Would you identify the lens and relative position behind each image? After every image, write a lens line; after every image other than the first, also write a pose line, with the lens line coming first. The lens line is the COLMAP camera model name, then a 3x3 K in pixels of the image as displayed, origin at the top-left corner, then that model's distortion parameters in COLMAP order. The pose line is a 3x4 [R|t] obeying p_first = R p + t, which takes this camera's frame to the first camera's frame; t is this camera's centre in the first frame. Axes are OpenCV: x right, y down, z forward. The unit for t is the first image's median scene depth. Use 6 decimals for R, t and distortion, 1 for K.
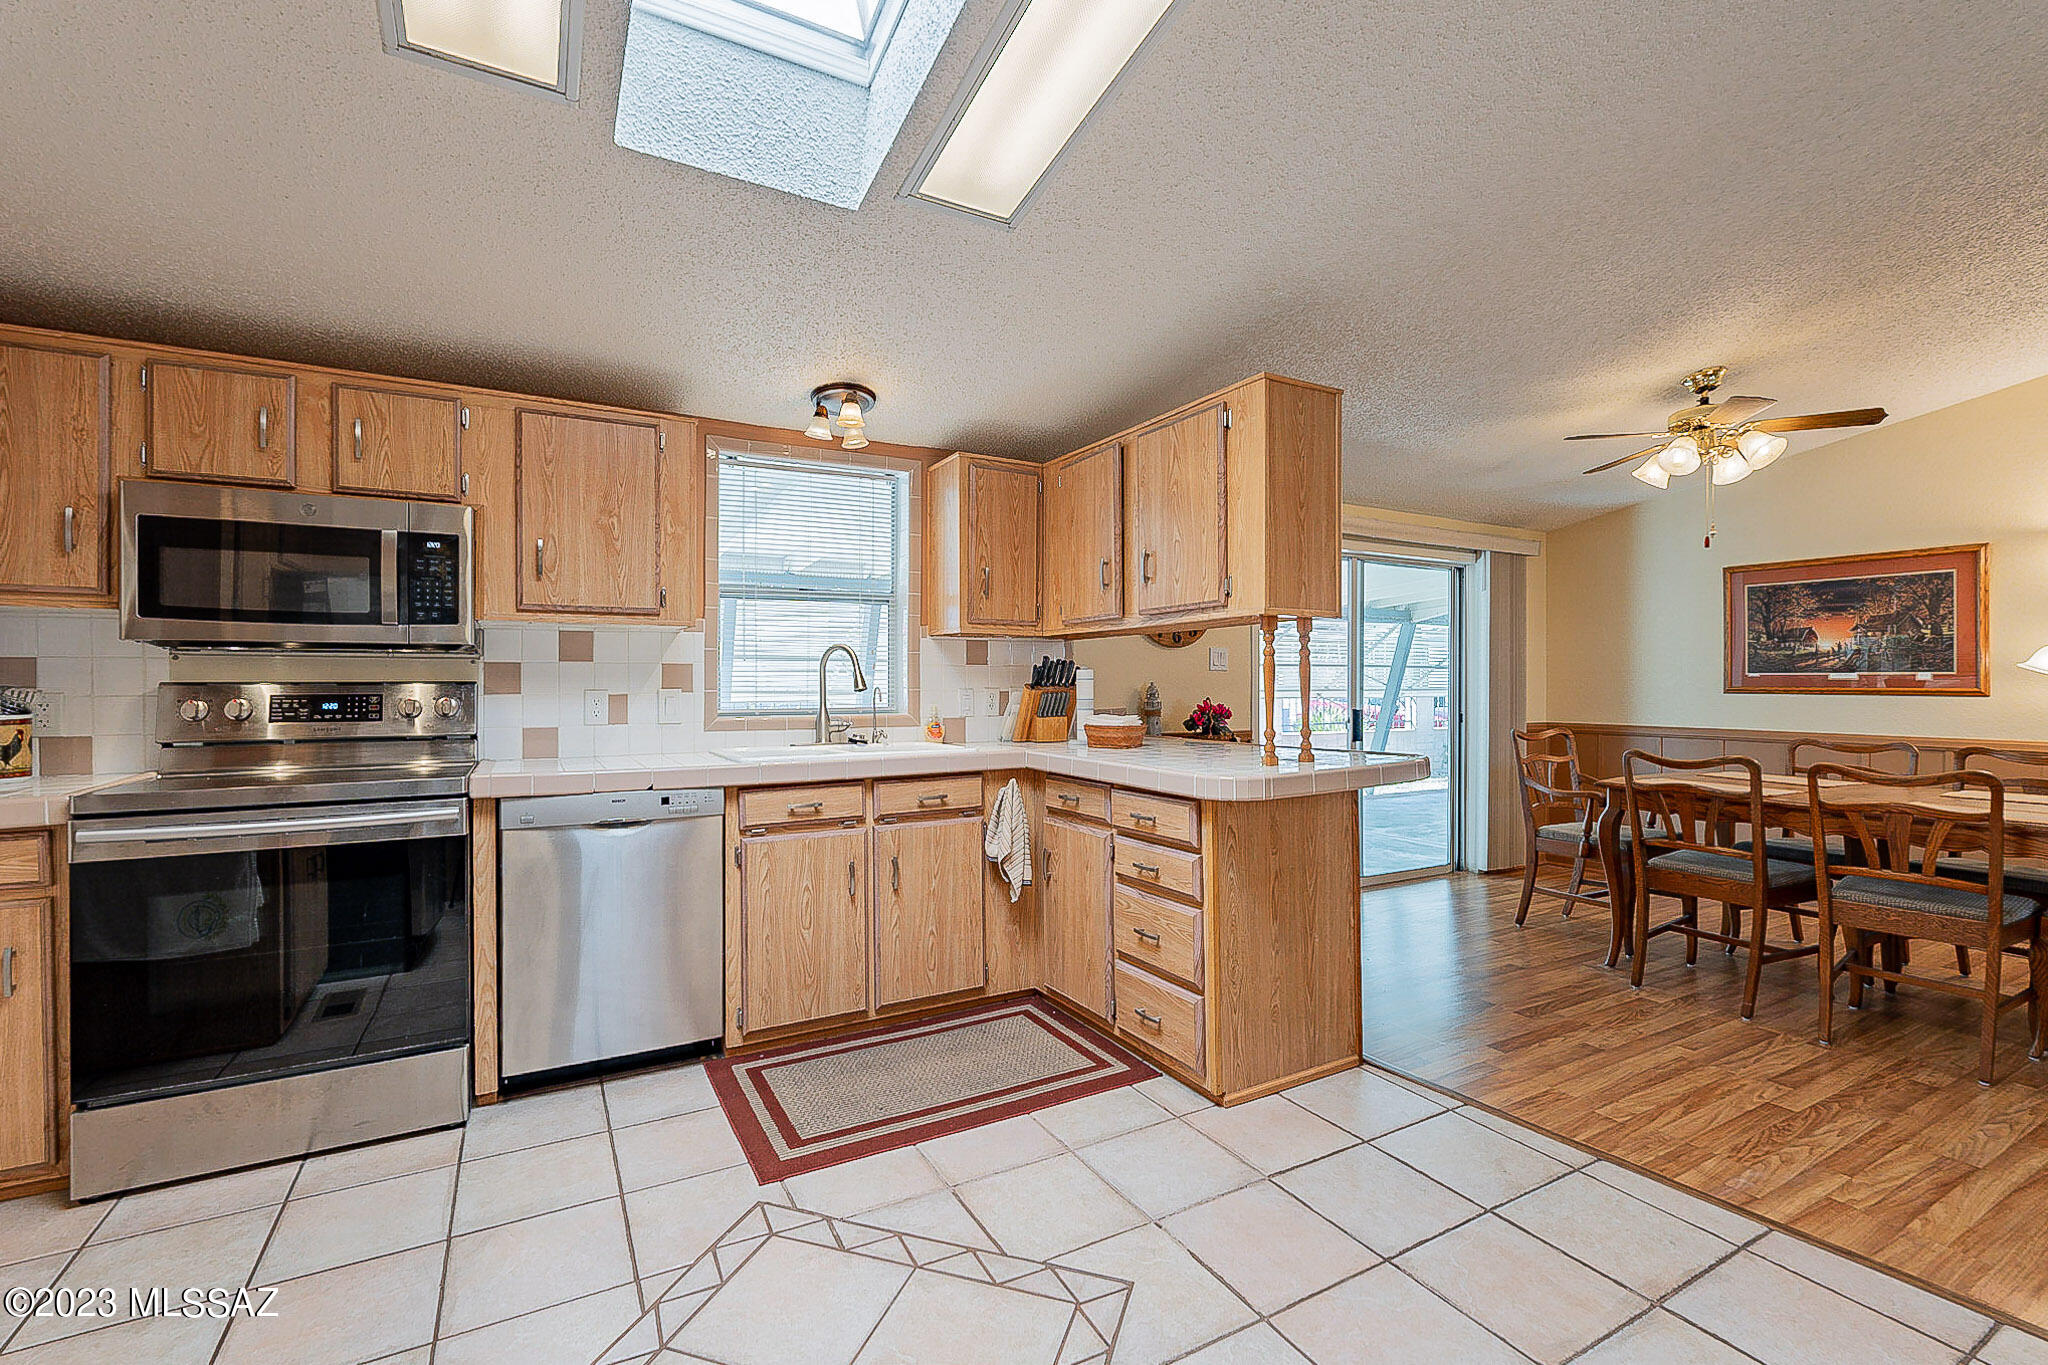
lens RADIAL K [[898.3, 0, 1019.8], [0, 898.3, 684.4], [0, 0, 1]] dist [-0.006900, 0.000010]
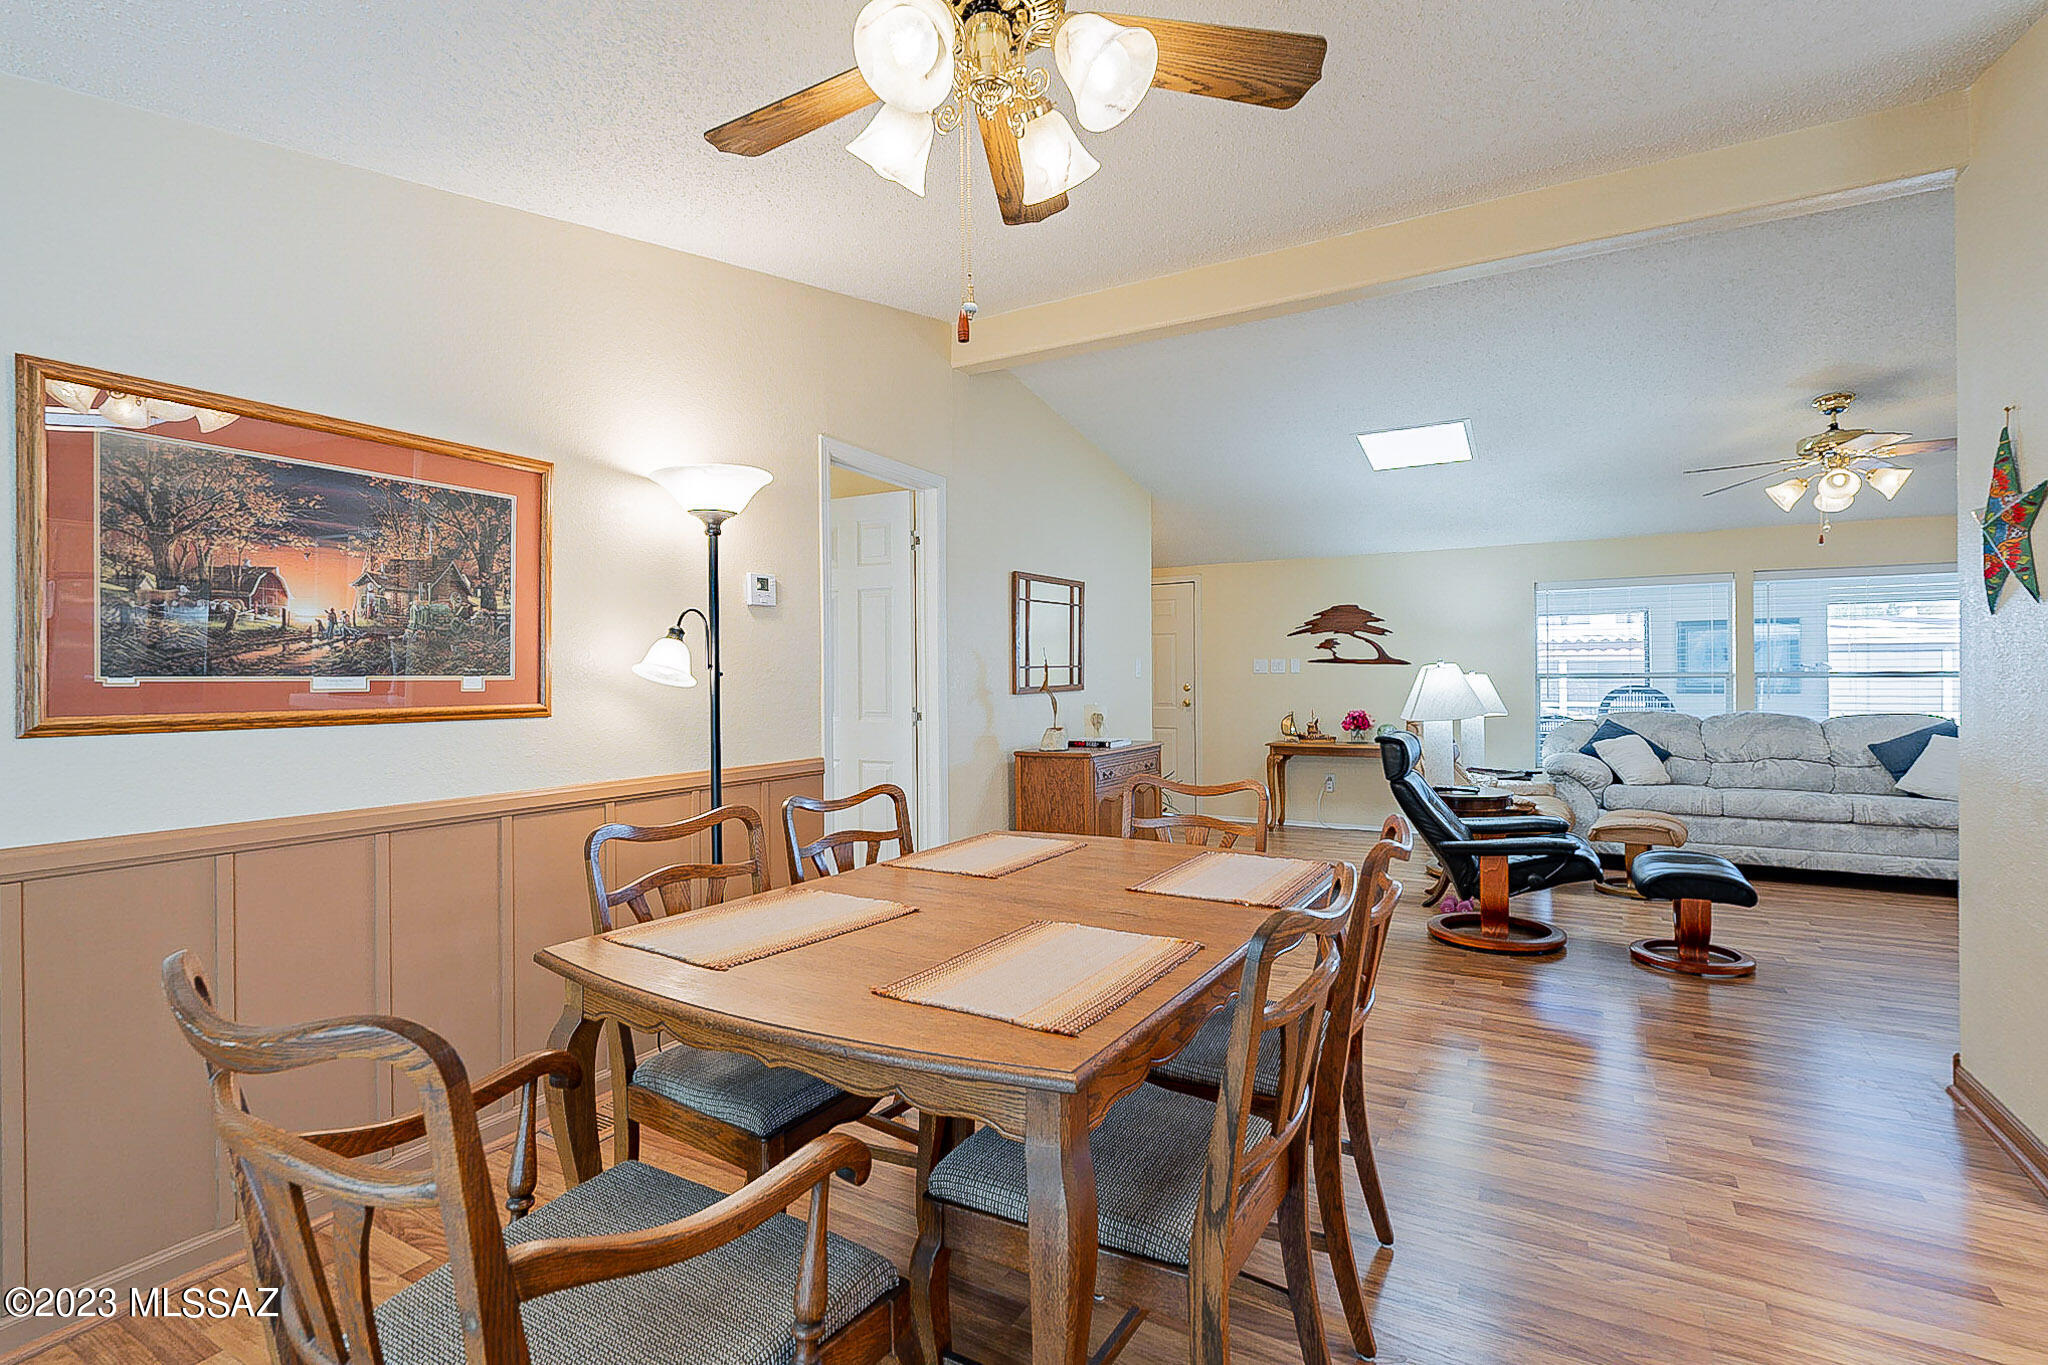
lens RADIAL K [[925.4, 0, 1022.3], [0, 925.4, 681.7], [0, 0, 1]] dist [-0.003284, 0.000002]
pose [[-0.498989, -0.002069, 0.866606, 0.511758], [0.010282, 0.999913, 0.008307, -0.016187], [-0.866547, 0.013055, -0.498925, 1.384165]]
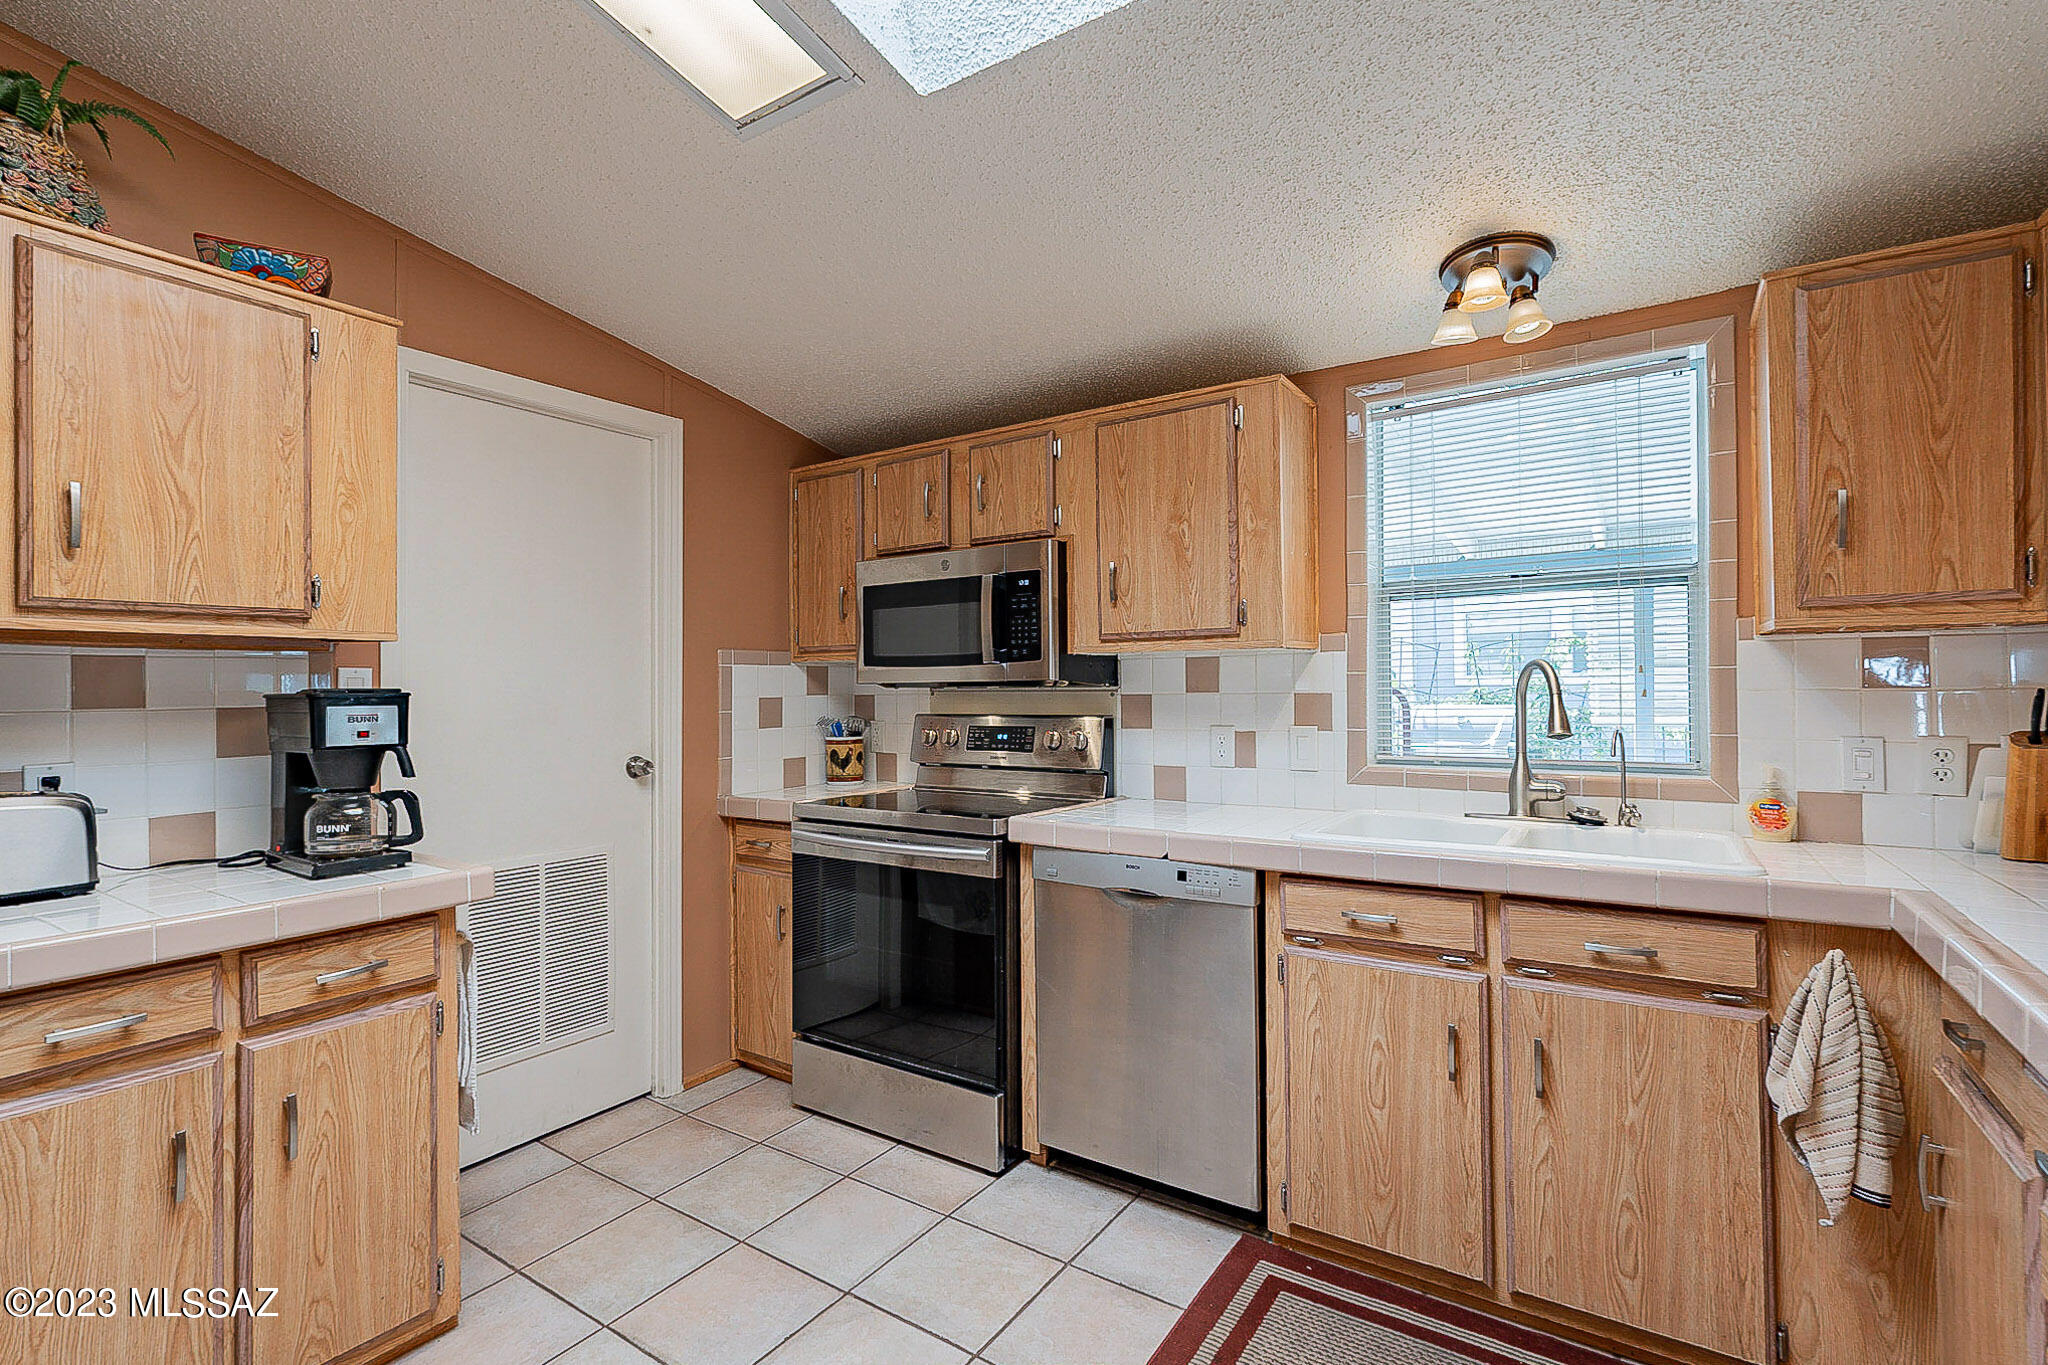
lens RADIAL K [[925.4, 0, 1022.3], [0, 925.4, 681.7], [0, 0, 1]] dist [-0.003284, 0.000002]
pose [[0.456163, -0.010946, -0.889829, 0.232504], [0.005331, 0.999940, -0.009567, -0.029020], [0.889880, -0.000379, 0.456194, 0.446231]]
